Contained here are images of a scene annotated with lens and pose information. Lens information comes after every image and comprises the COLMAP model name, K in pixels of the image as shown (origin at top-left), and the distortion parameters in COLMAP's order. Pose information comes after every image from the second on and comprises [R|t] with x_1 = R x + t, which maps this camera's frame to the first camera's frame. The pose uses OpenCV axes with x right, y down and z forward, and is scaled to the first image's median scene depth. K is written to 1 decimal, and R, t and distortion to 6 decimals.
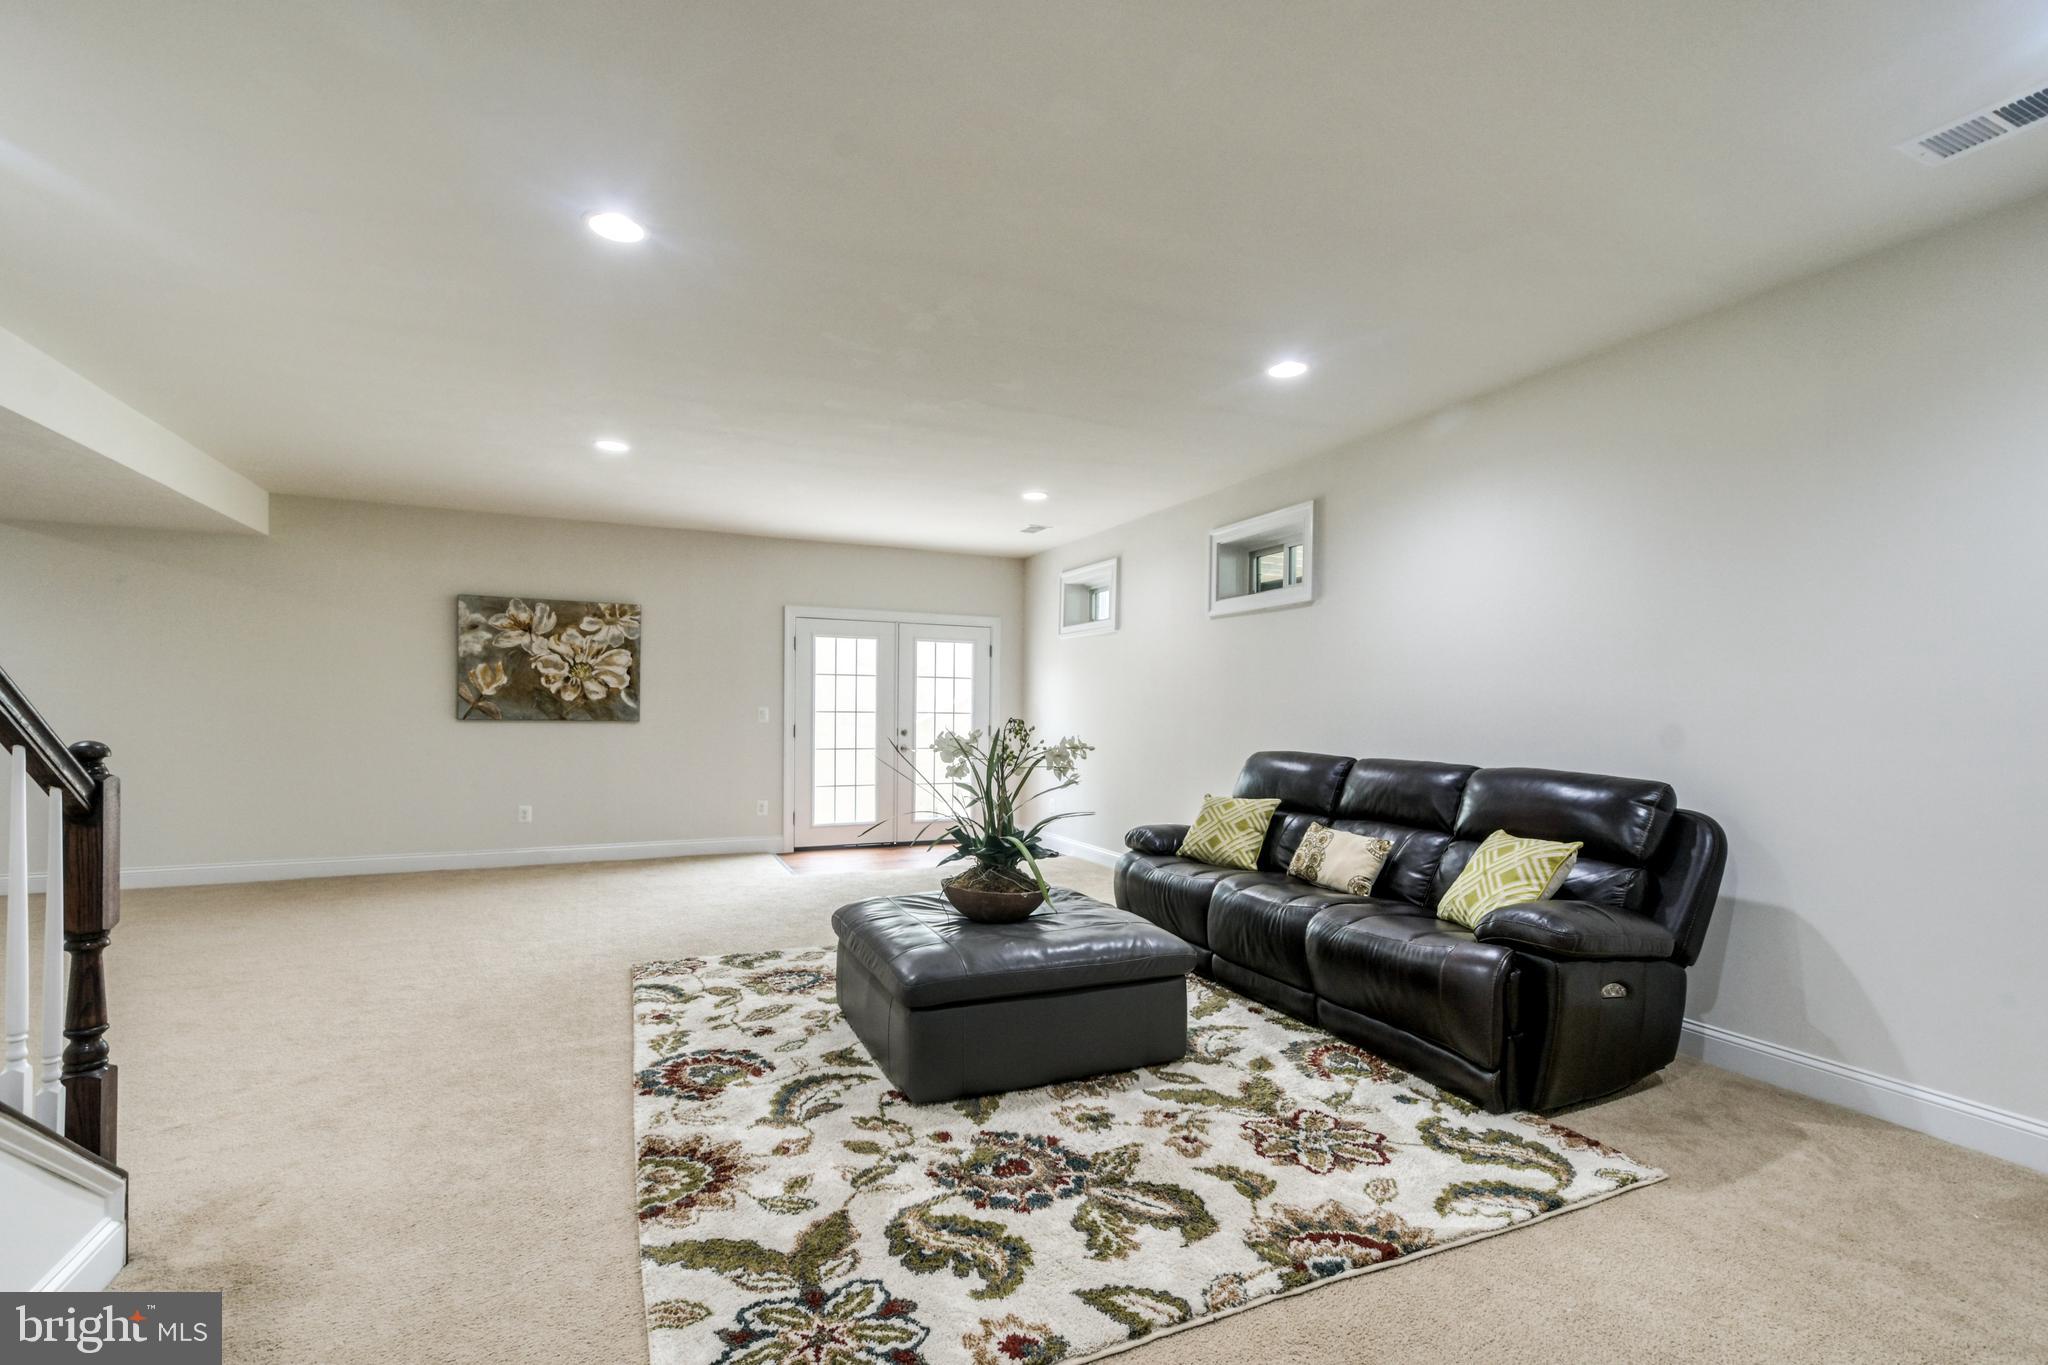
lens RADIAL K [[905.1, 0, 1012.3], [0, 905.1, 706.8], [0, 0, 1]] dist [0.010990, -0.000811]
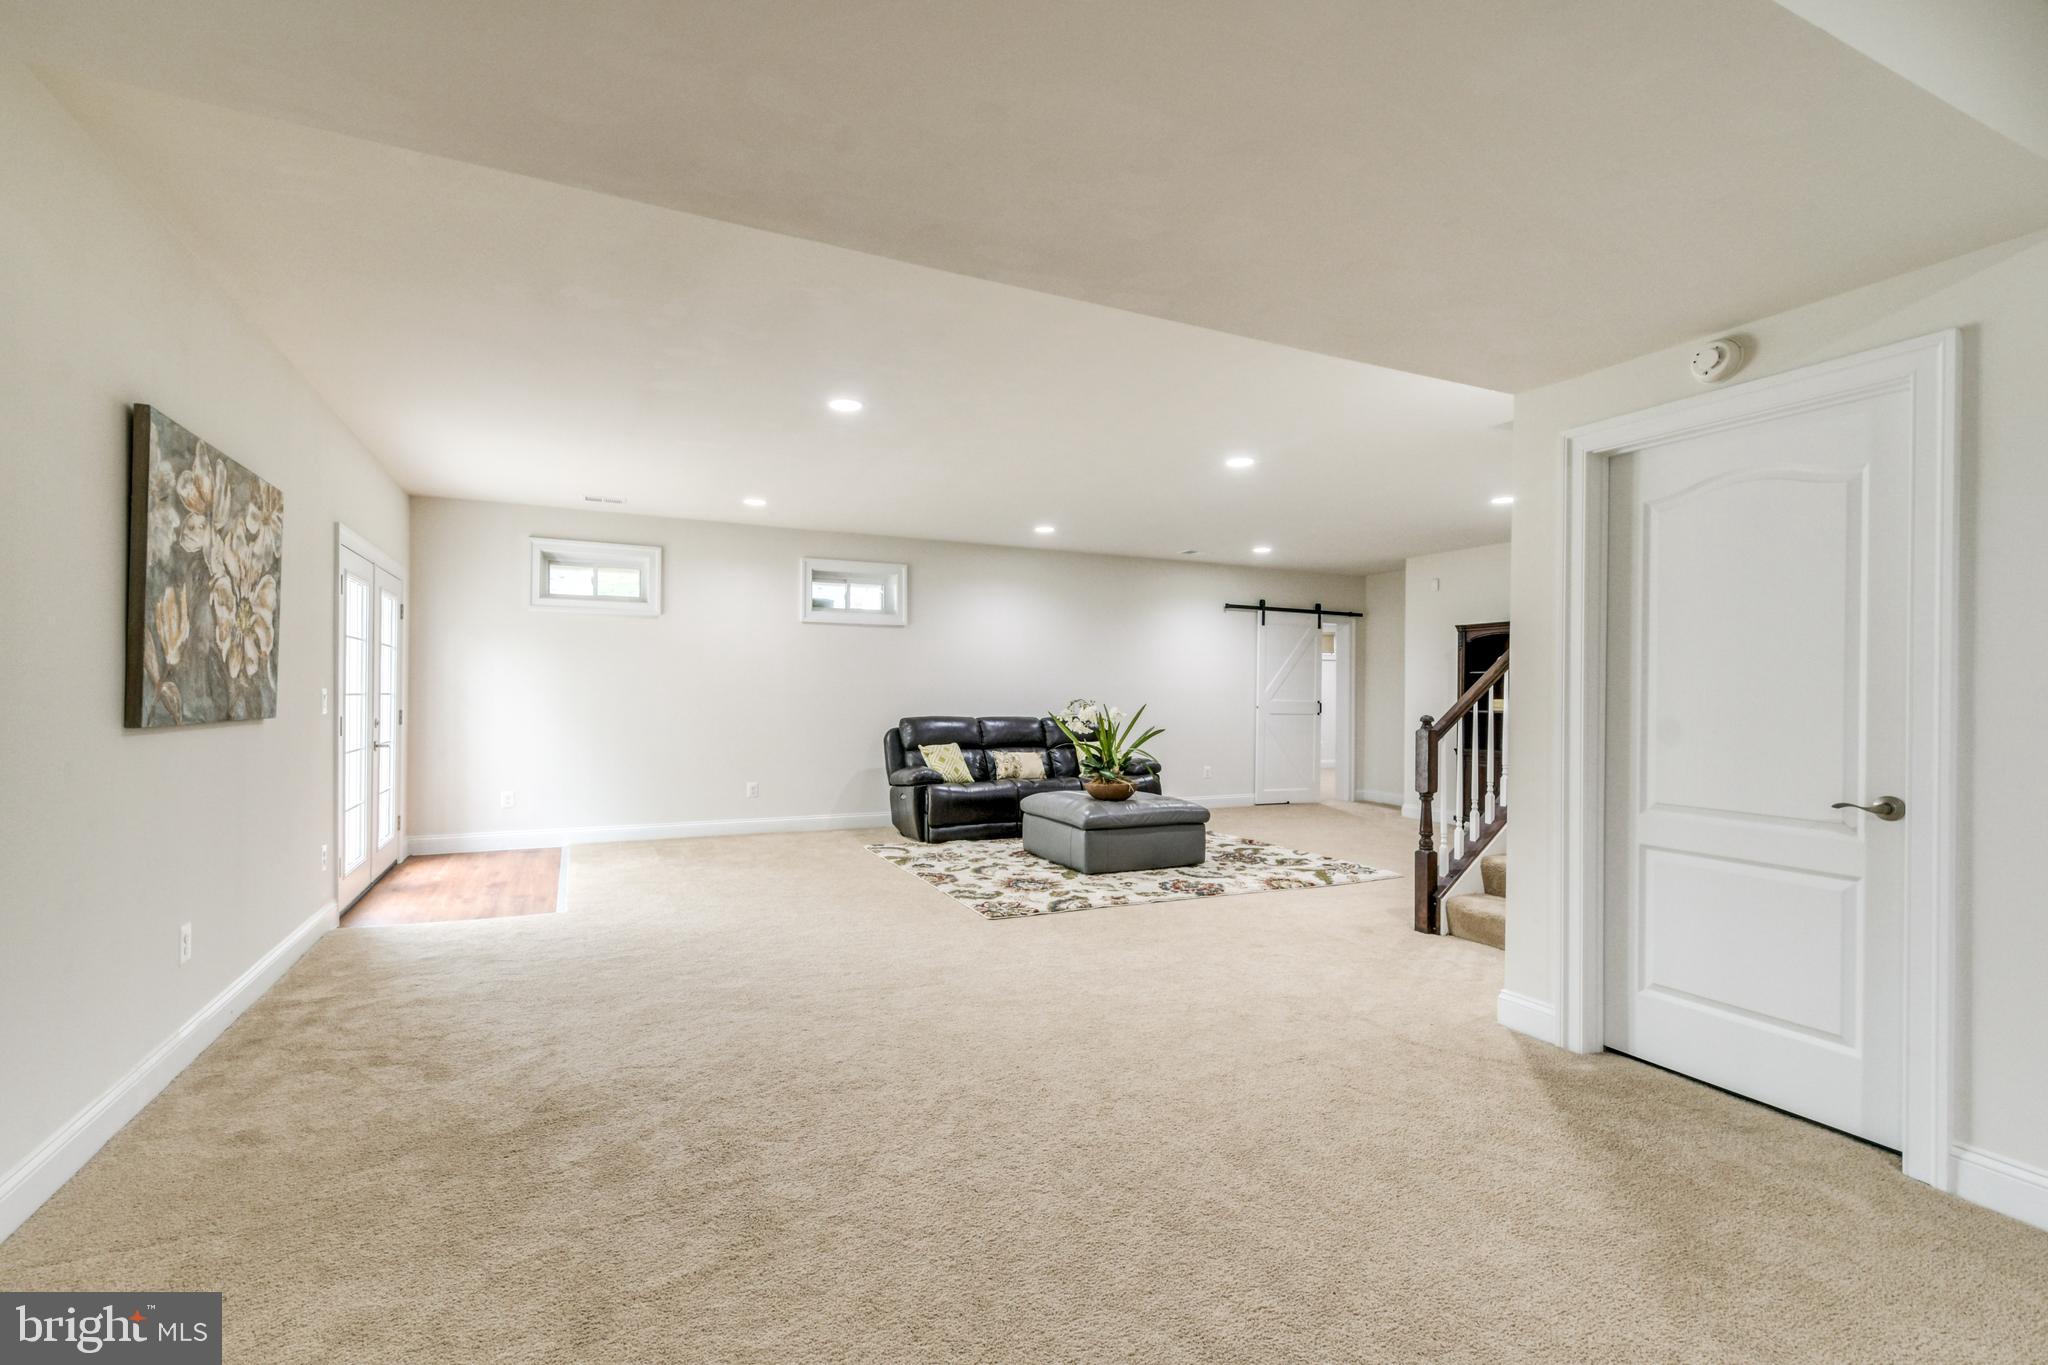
lens RADIAL K [[899.9, 0, 987.5], [0, 899.9, 691.9], [0, 0, 1]] dist [0.011646, -0.000066]
pose [[-0.012046, -0.009059, 0.999886, -0.993314], [-0.014396, 0.999857, 0.008885, -0.009729], [-0.999824, -0.014287, -0.012174, 0.649609]]
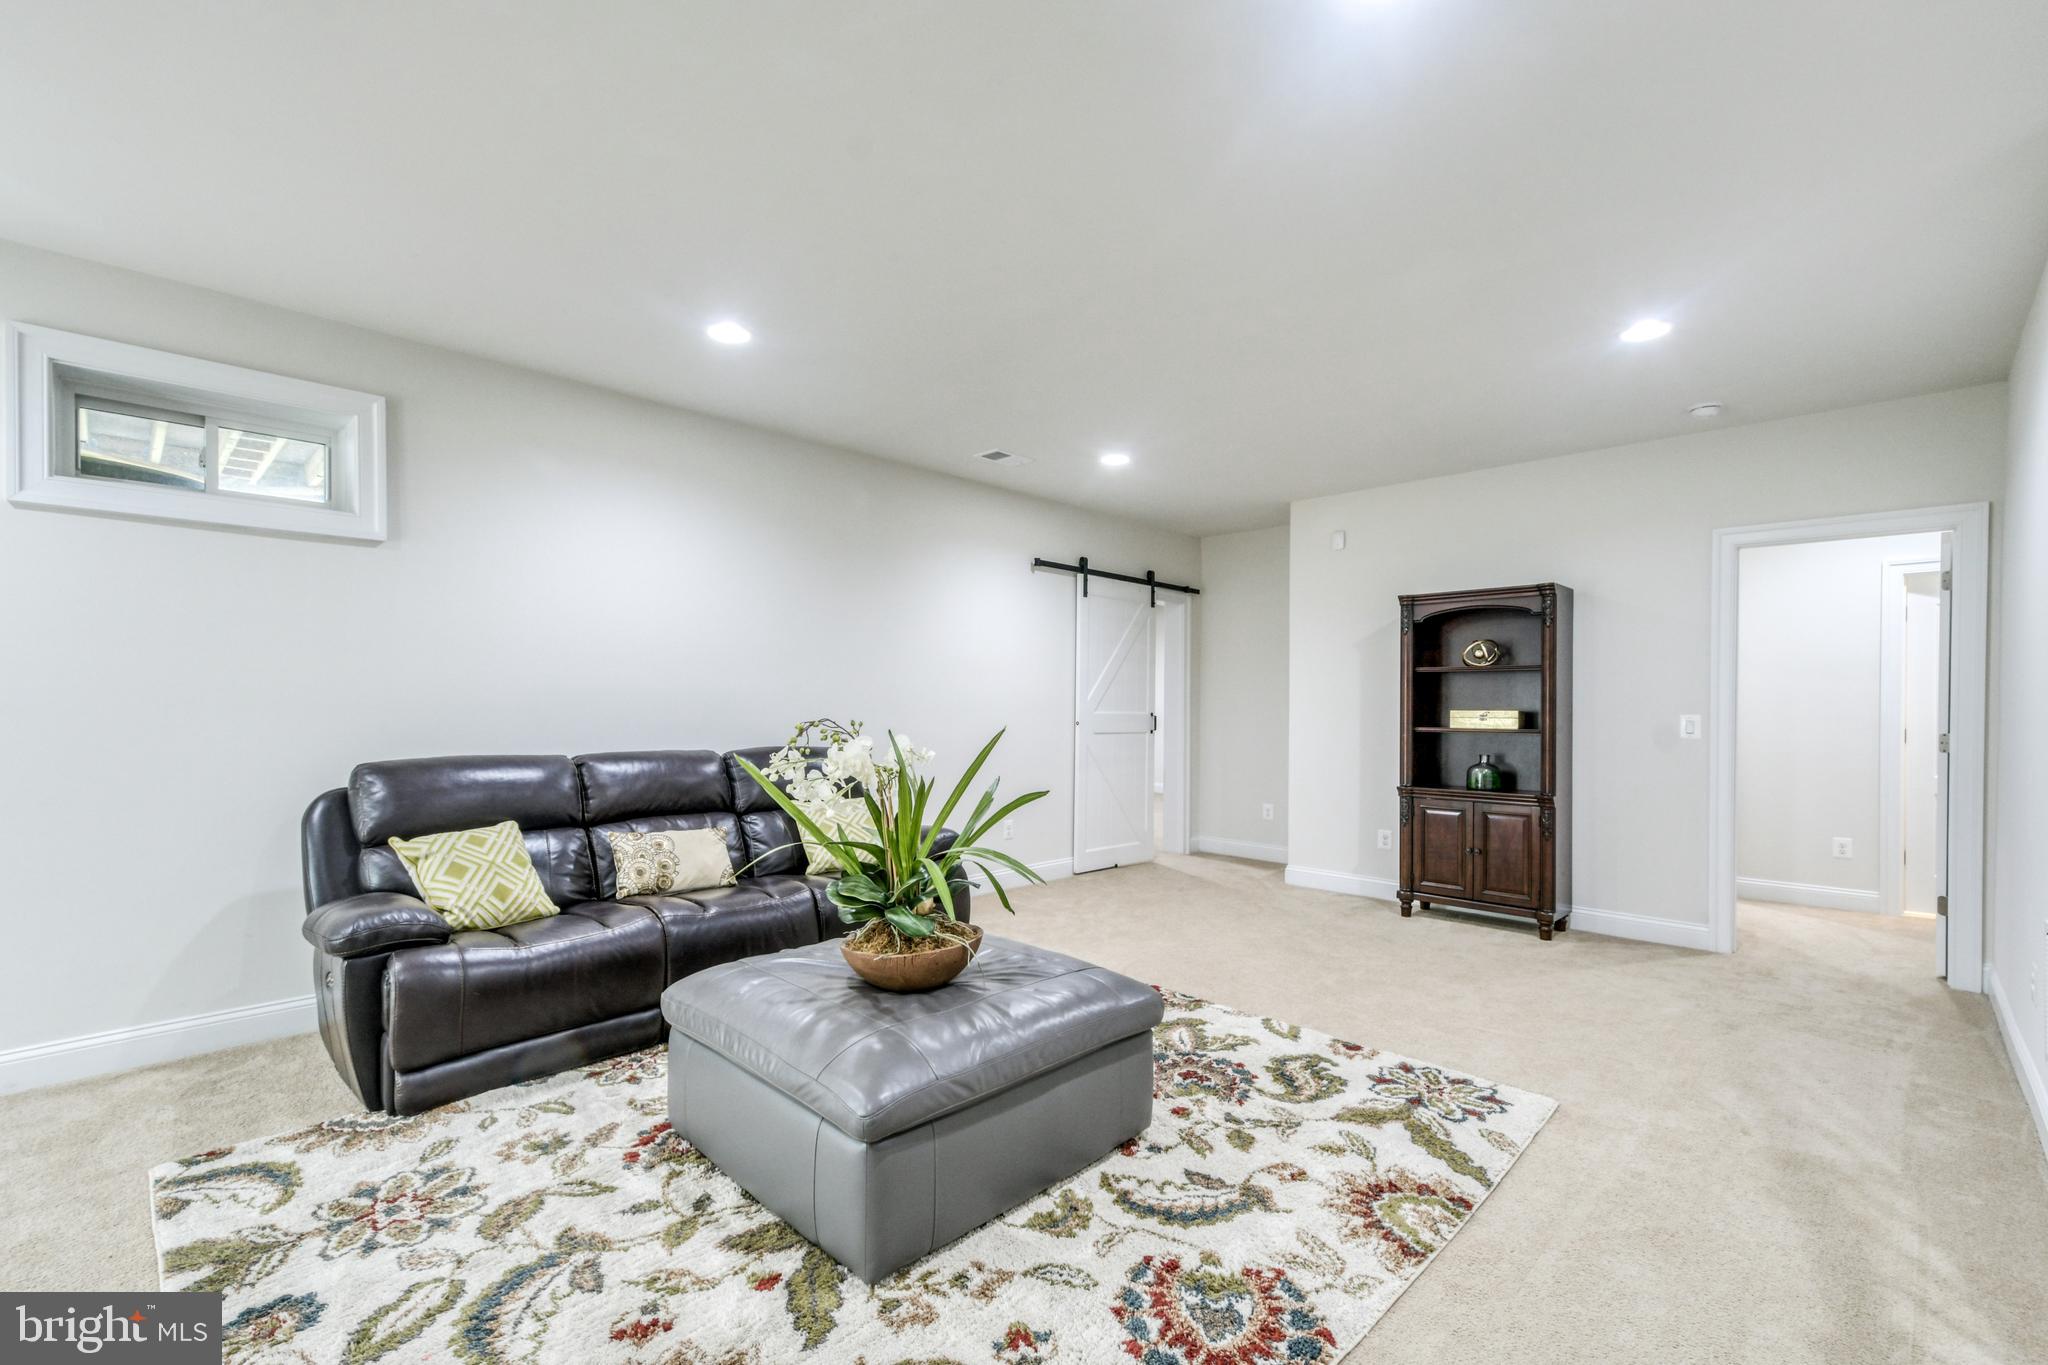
lens RADIAL K [[897.5, 0, 1015.3], [0, 897.5, 706.9], [0, 0, 1]] dist [0.013114, -0.000022]
pose [[-0.367515, -0.015806, 0.929883, -0.374287], [-0.015932, 0.999816, 0.010698, -0.004161], [-0.929881, -0.010883, -0.367699, 0.599320]]
